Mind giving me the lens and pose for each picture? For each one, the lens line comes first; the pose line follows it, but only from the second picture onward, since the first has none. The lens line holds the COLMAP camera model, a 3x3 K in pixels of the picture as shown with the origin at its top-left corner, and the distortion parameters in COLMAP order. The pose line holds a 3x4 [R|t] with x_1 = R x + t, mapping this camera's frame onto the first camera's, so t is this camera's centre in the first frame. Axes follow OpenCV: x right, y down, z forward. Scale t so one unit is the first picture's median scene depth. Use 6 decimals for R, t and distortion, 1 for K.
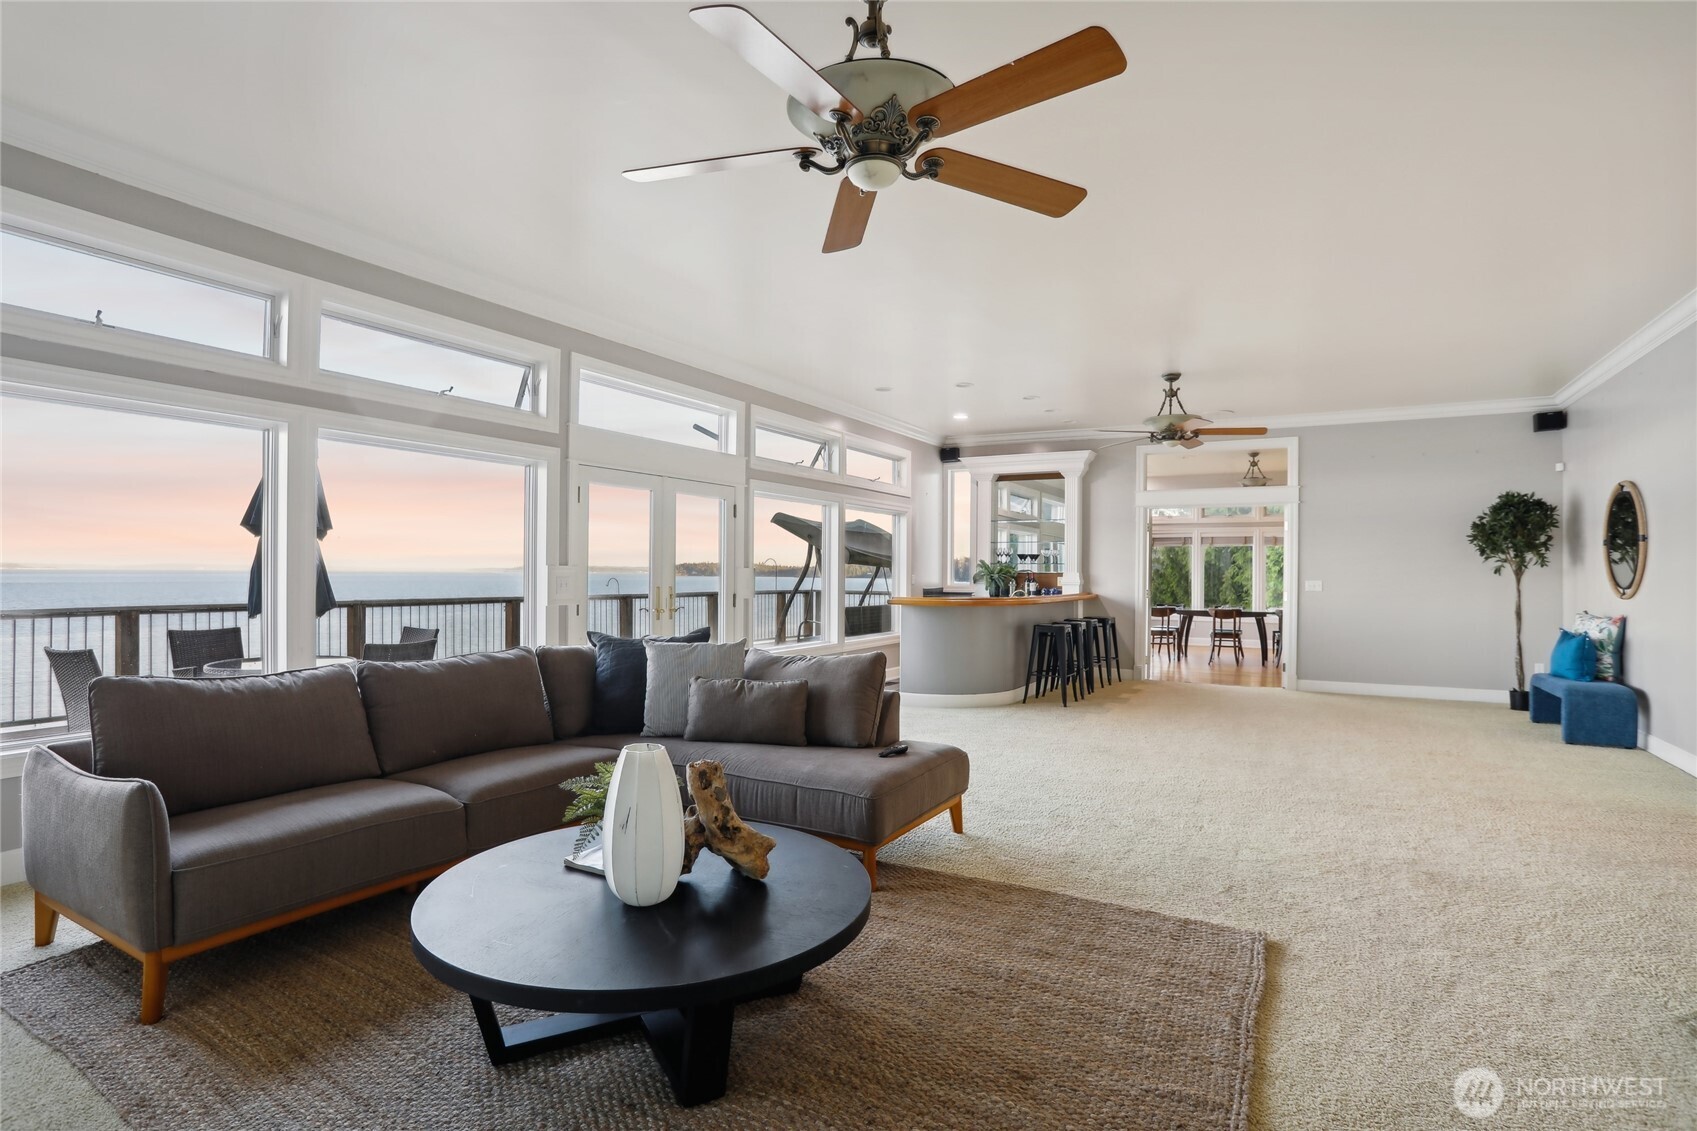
lens RADIAL K [[829.2, 0, 856.7], [0, 829.2, 564.5], [0, 0, 1]] dist [-0.032407, -0.000350]
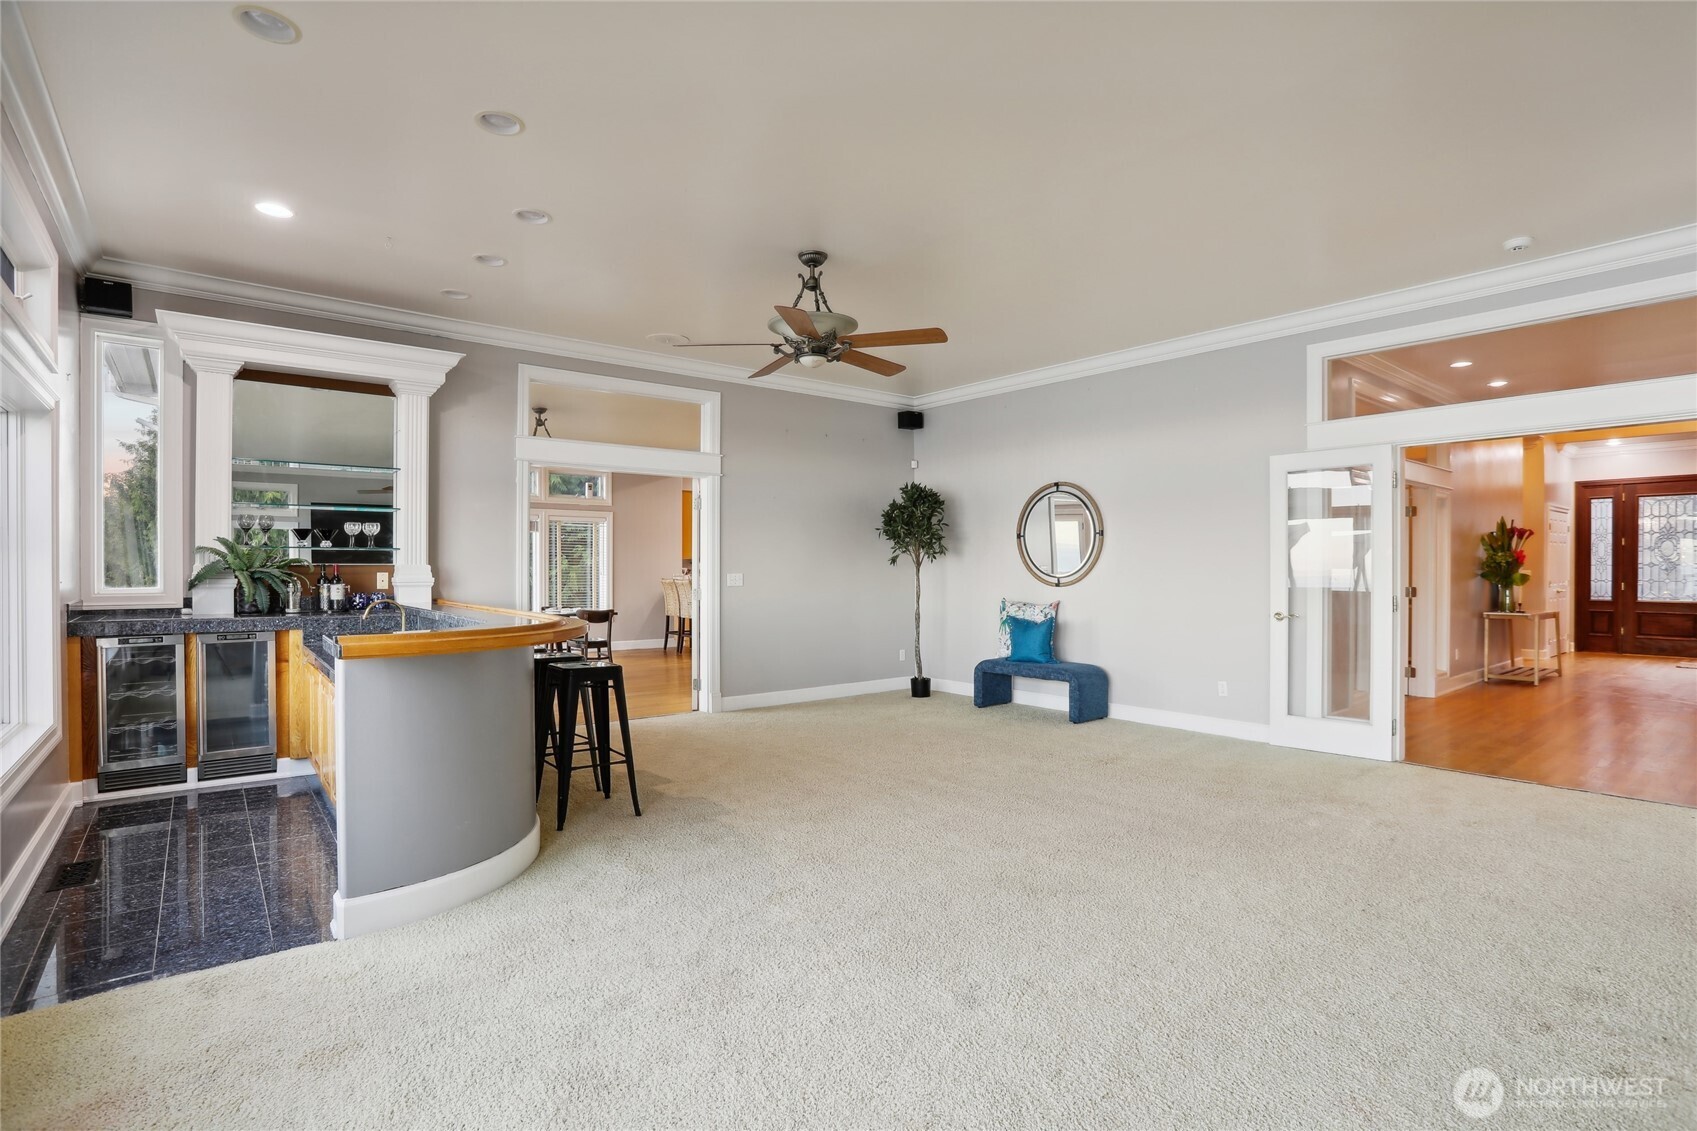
lens RADIAL K [[829.2, 0, 849.6], [0, 829.2, 566.4], [0, 0, 1]] dist [-0.032407, -0.000350]
pose [[0.373553, -0.007796, 0.927576, -0.184950], [-0.003266, 0.999947, 0.009720, 0.004372], [-0.927603, -0.006661, 0.373508, 0.667215]]
